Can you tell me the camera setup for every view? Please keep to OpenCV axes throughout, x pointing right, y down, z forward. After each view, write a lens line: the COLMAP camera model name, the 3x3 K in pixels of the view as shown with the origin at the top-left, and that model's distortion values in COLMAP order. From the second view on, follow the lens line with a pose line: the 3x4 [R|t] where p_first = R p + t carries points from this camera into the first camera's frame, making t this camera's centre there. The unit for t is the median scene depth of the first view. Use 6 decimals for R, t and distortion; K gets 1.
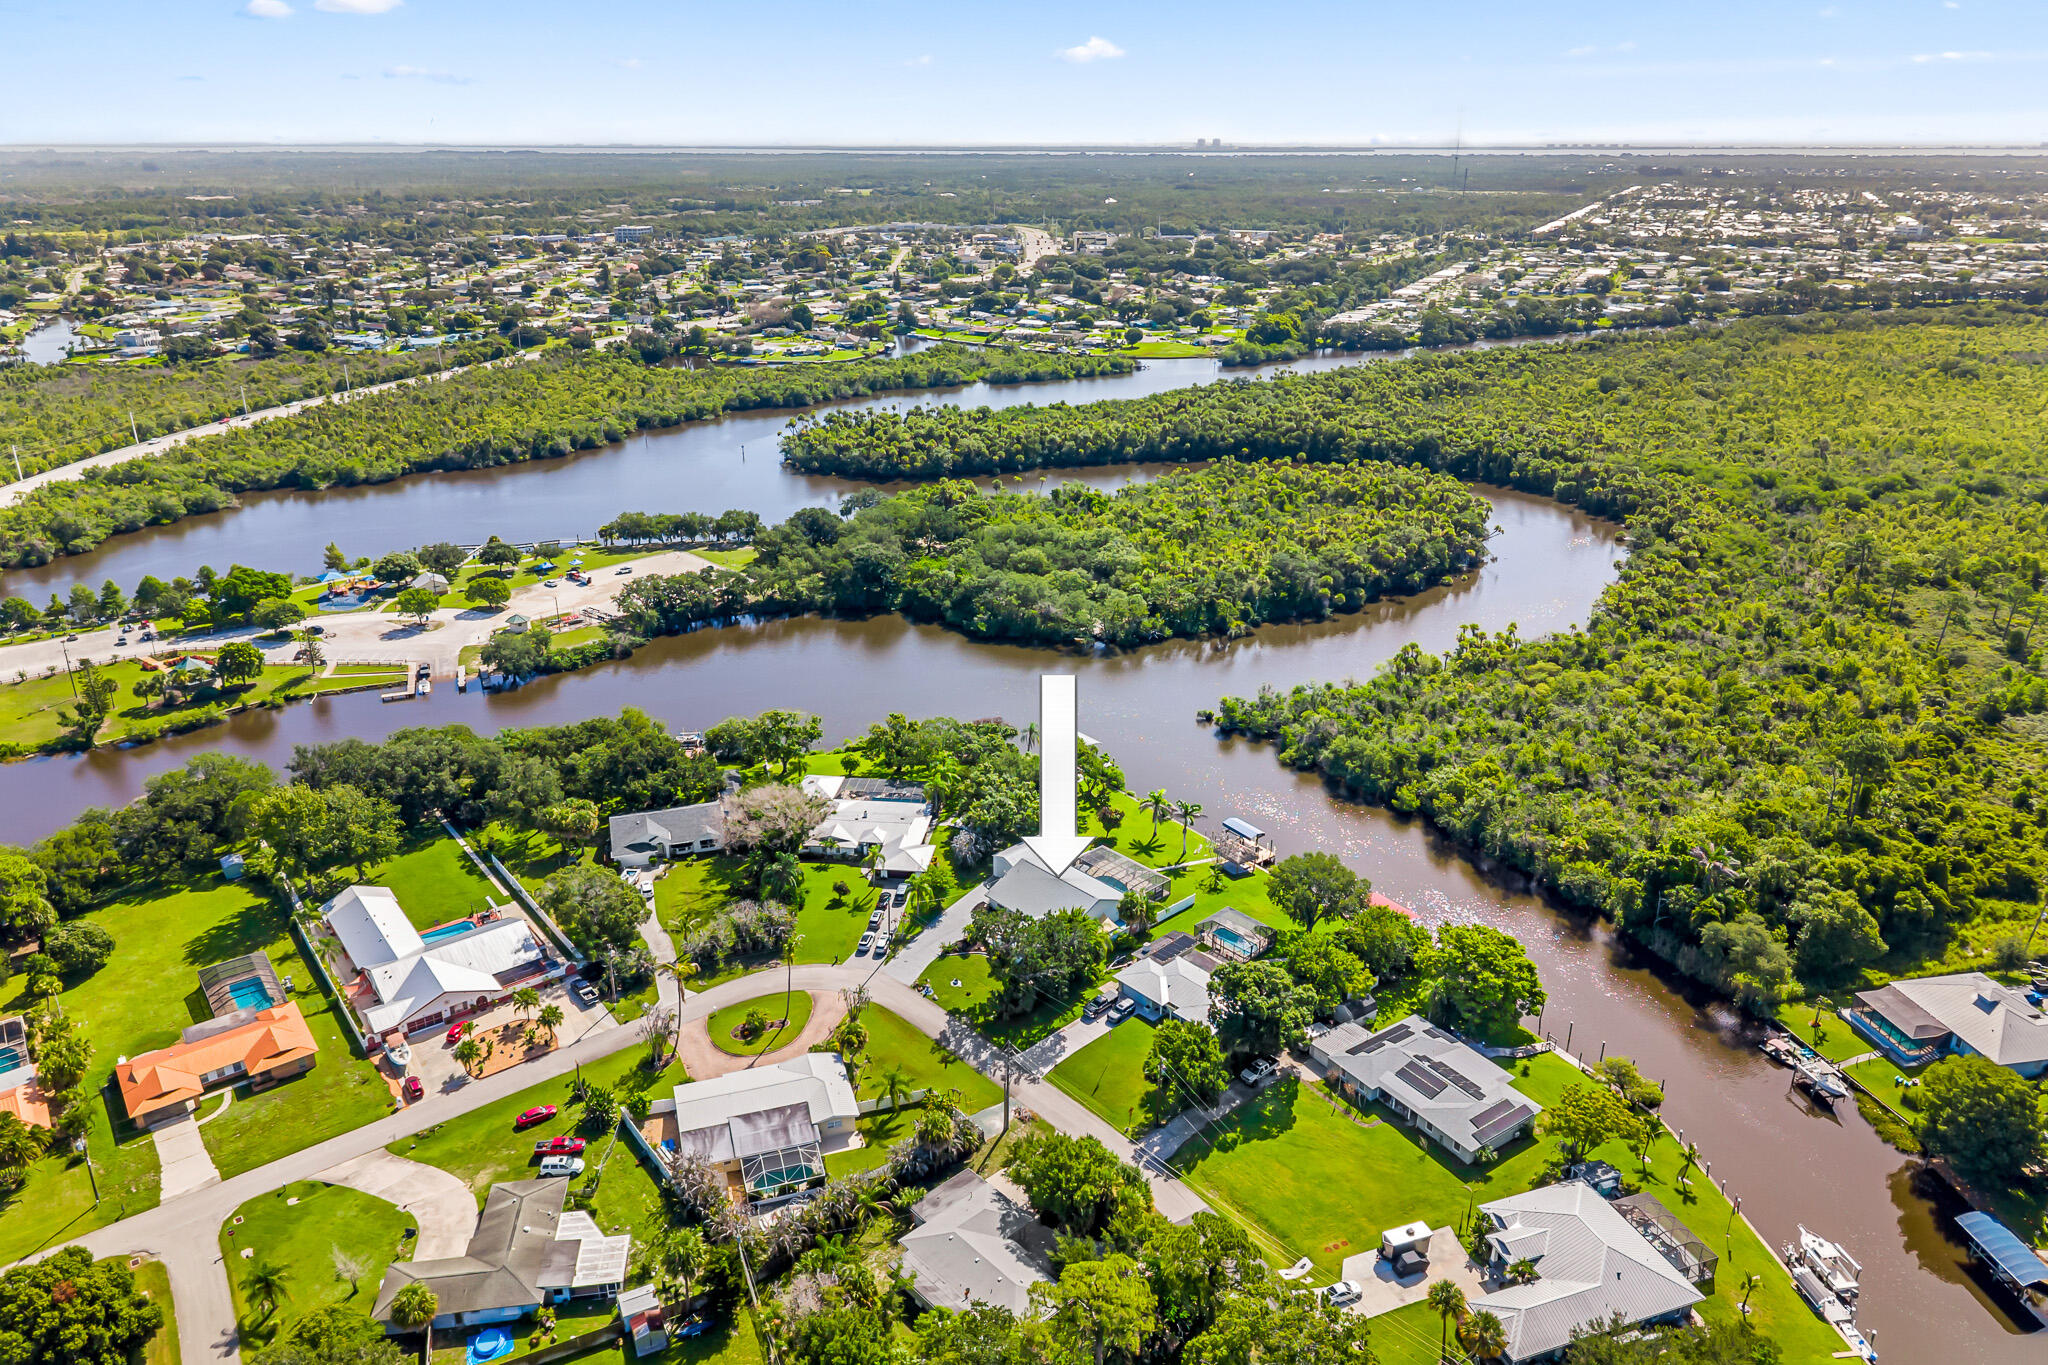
lens RADIAL K [[1374.8, 0, 1024.0], [0, 1374.8, 682.5], [0, 0, 1]] dist [-0.003063, -0.006685]
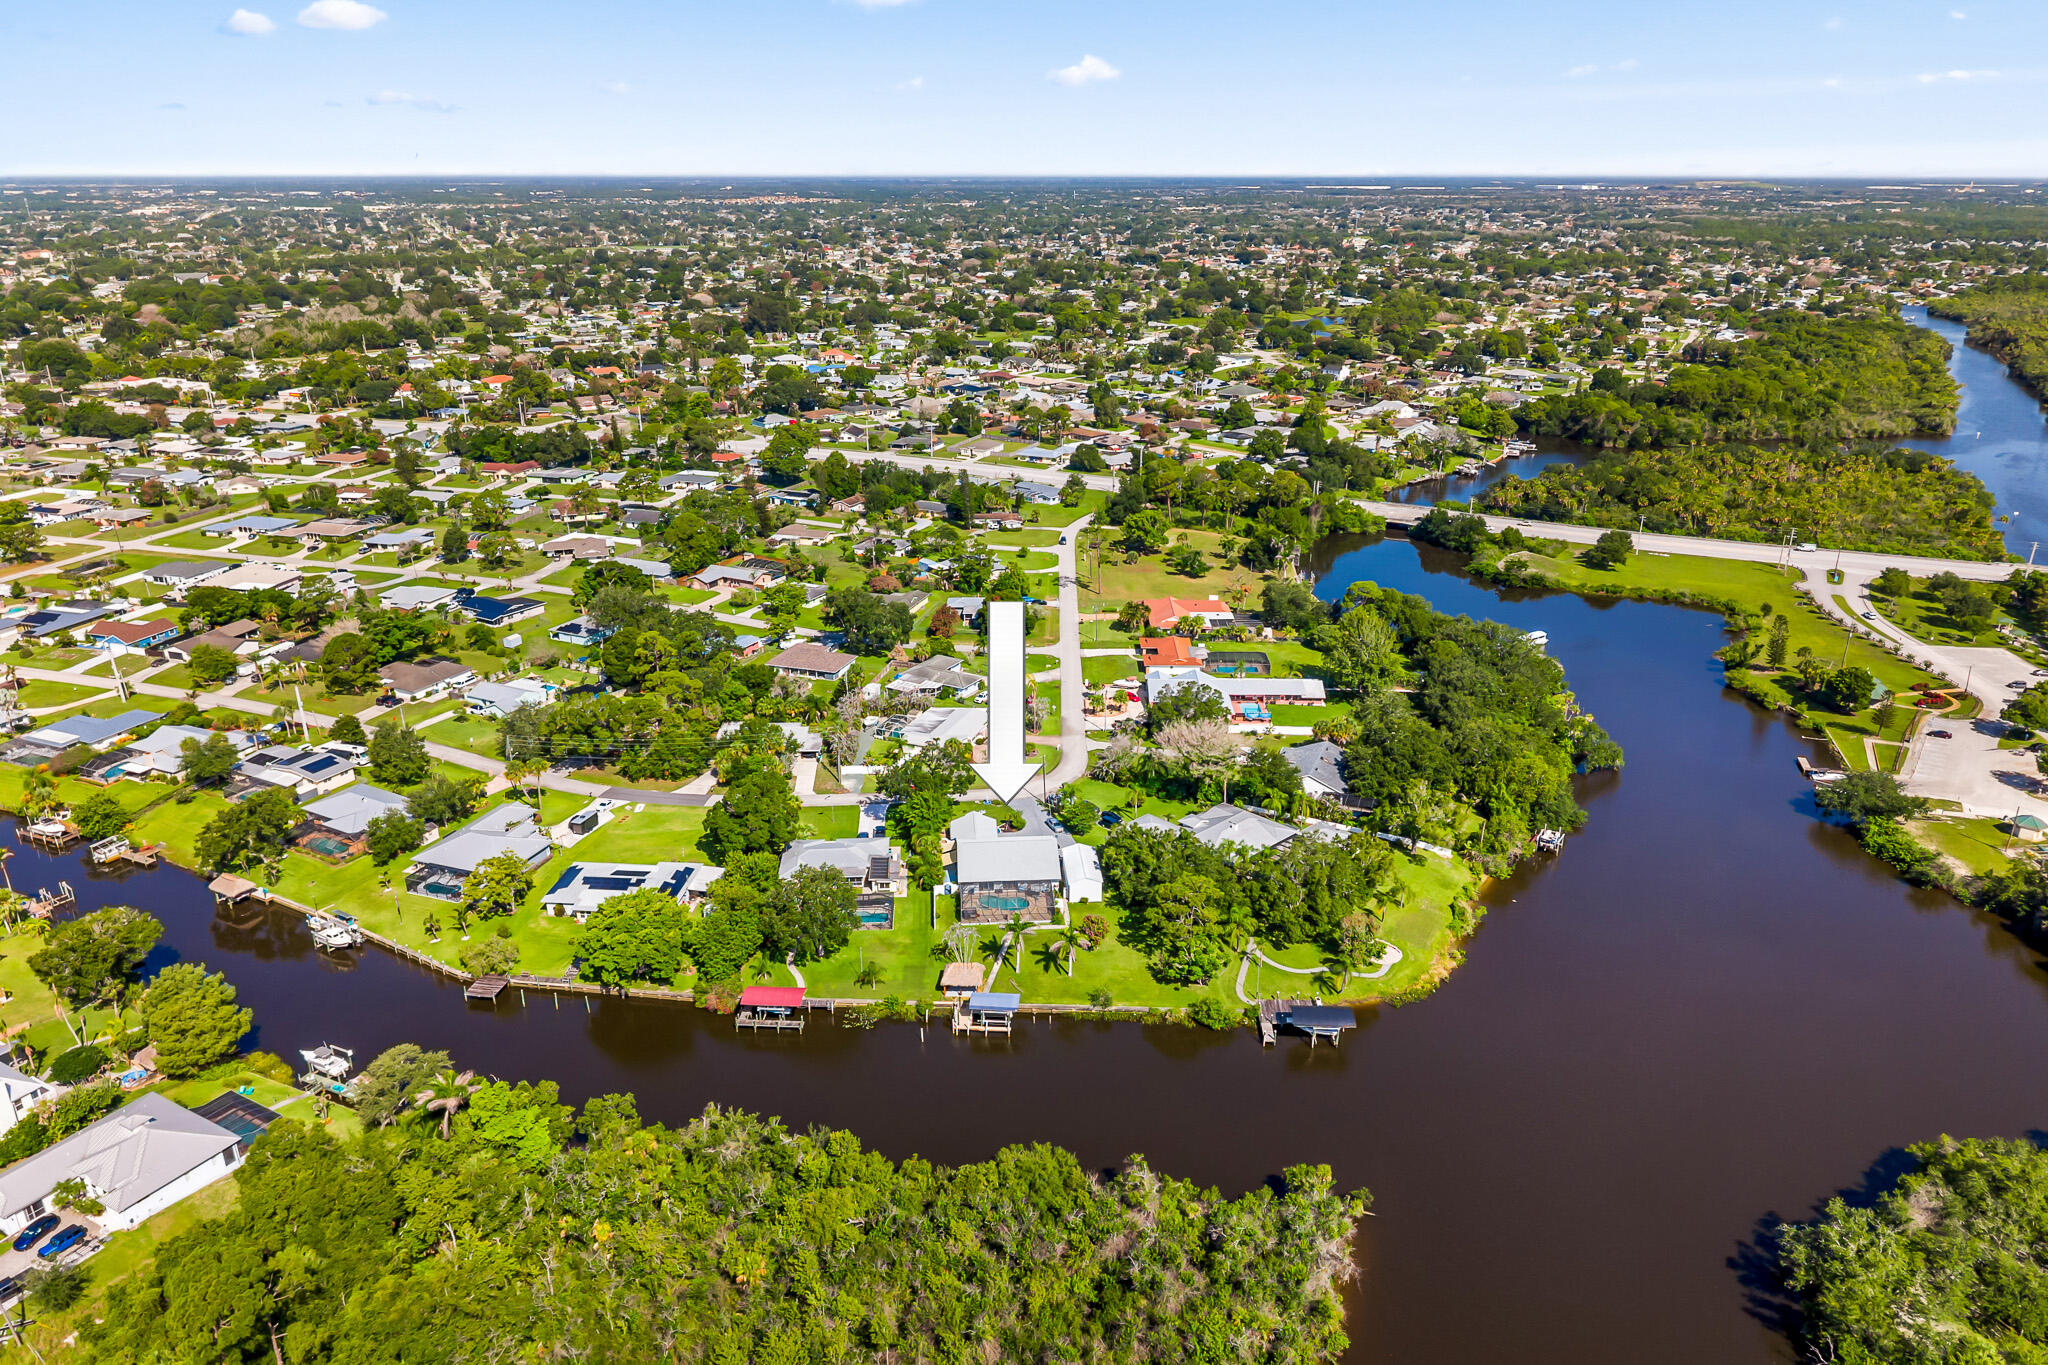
lens RADIAL K [[1377.2, 0, 1024.0], [0, 1377.2, 682.5], [0, 0, 1]] dist [0.129971, -0.267938]
pose [[-0.637432, 0.260449, -0.725153, 0.299972], [-0.290410, 0.790519, 0.539205, -0.213367], [0.713683, 0.554298, -0.428265, 0.537355]]
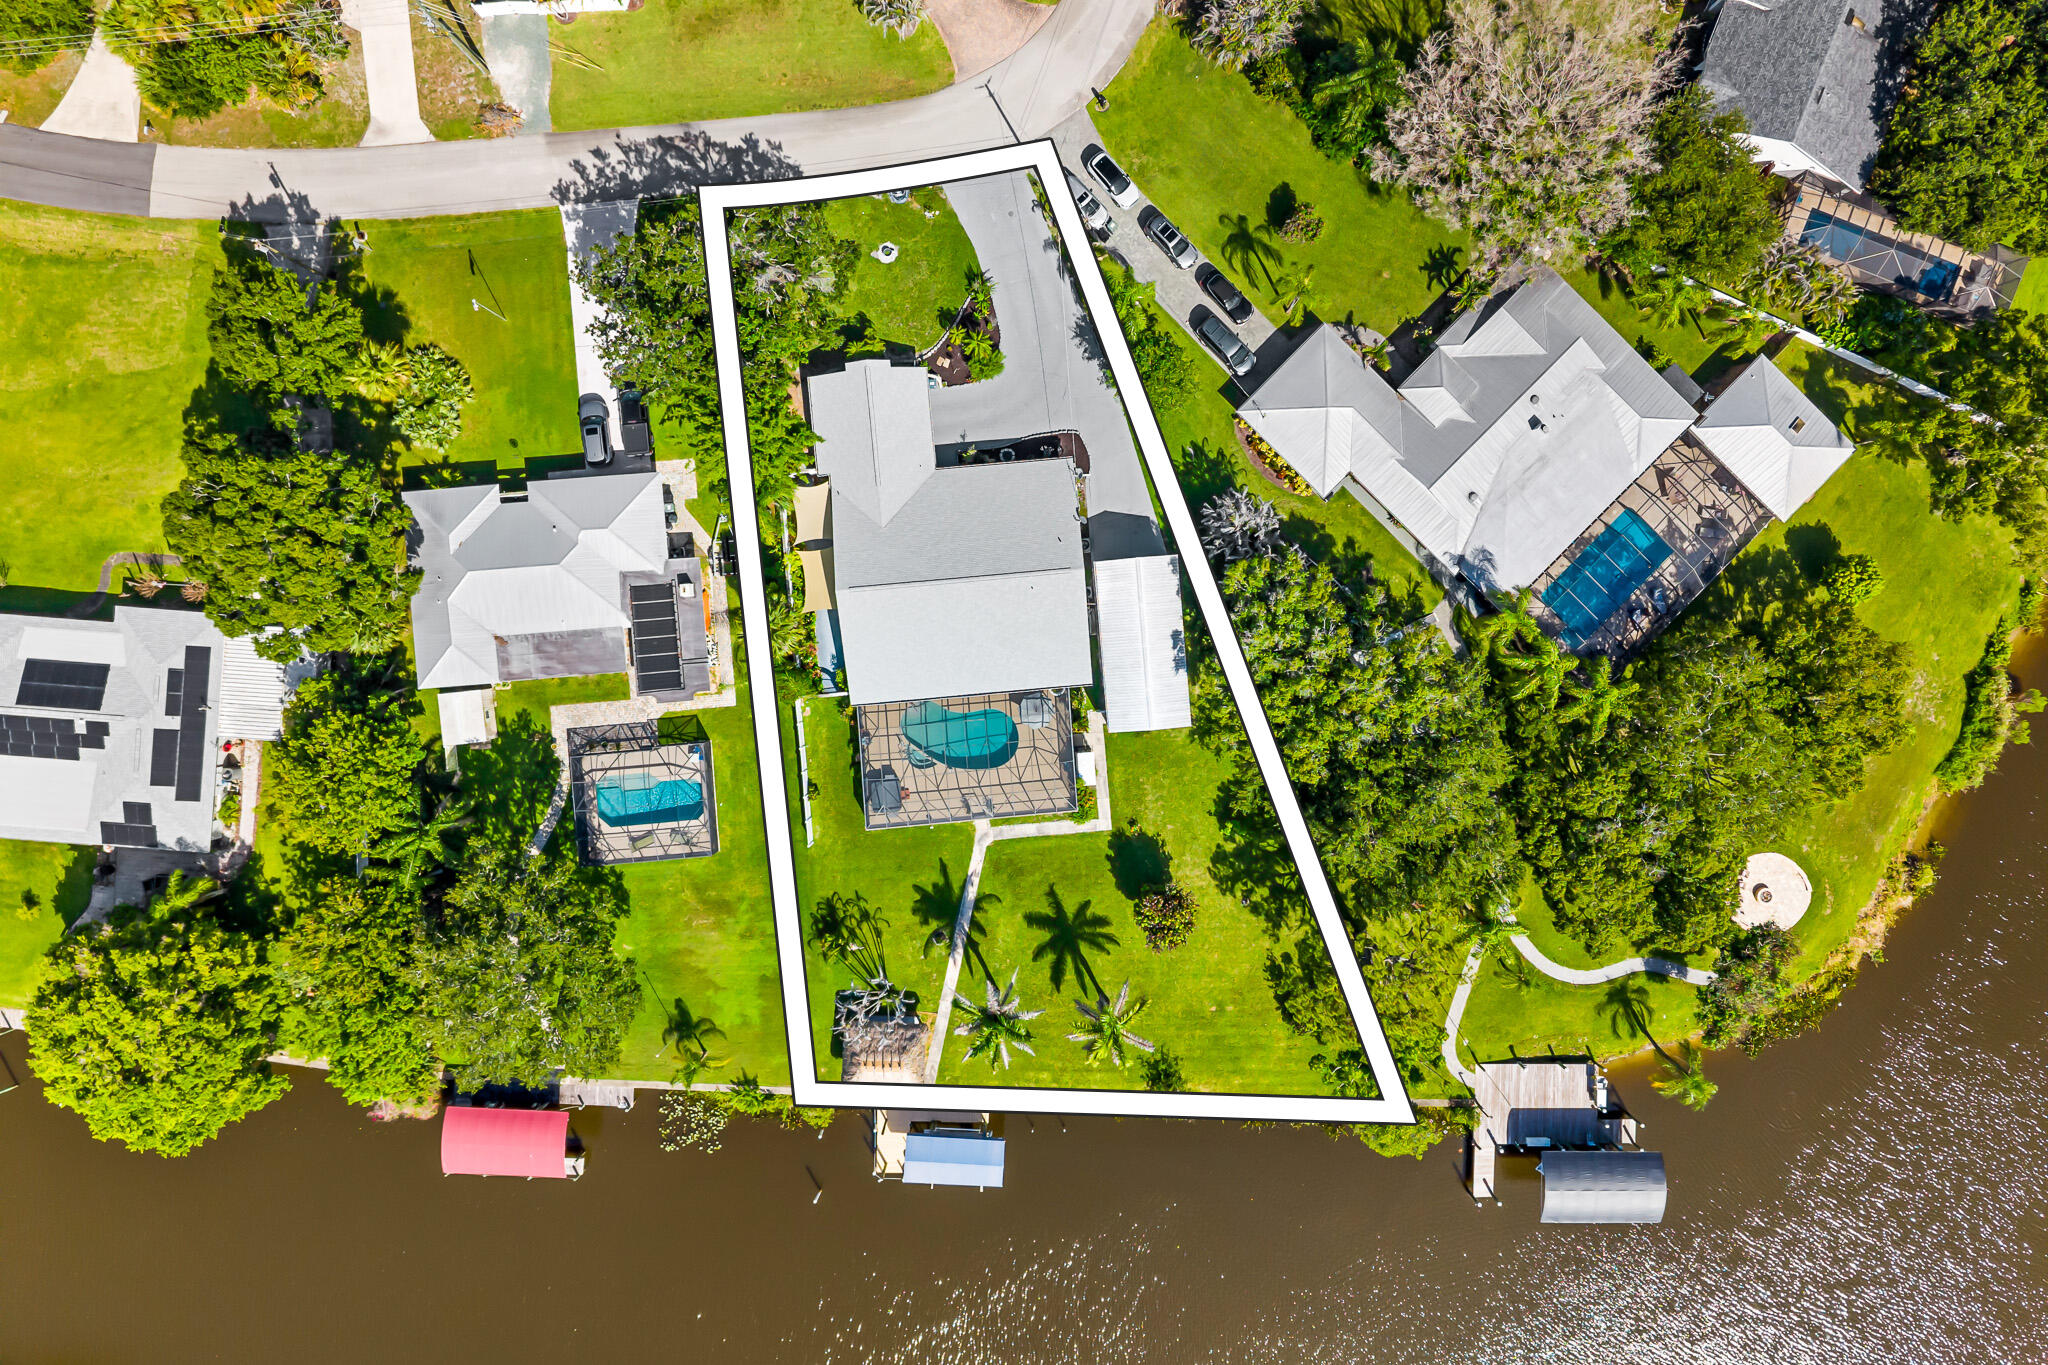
lens RADIAL K [[1374.8, 0, 1024.0], [0, 1374.8, 682.5], [0, 0, 1]] dist [-0.003063, -0.006685]
pose [[-0.622520, 0.782562, -0.008108, 0.015598], [-0.300764, -0.229664, 0.925632, -0.104818], [0.722502, 0.578664, 0.378337, 0.329341]]
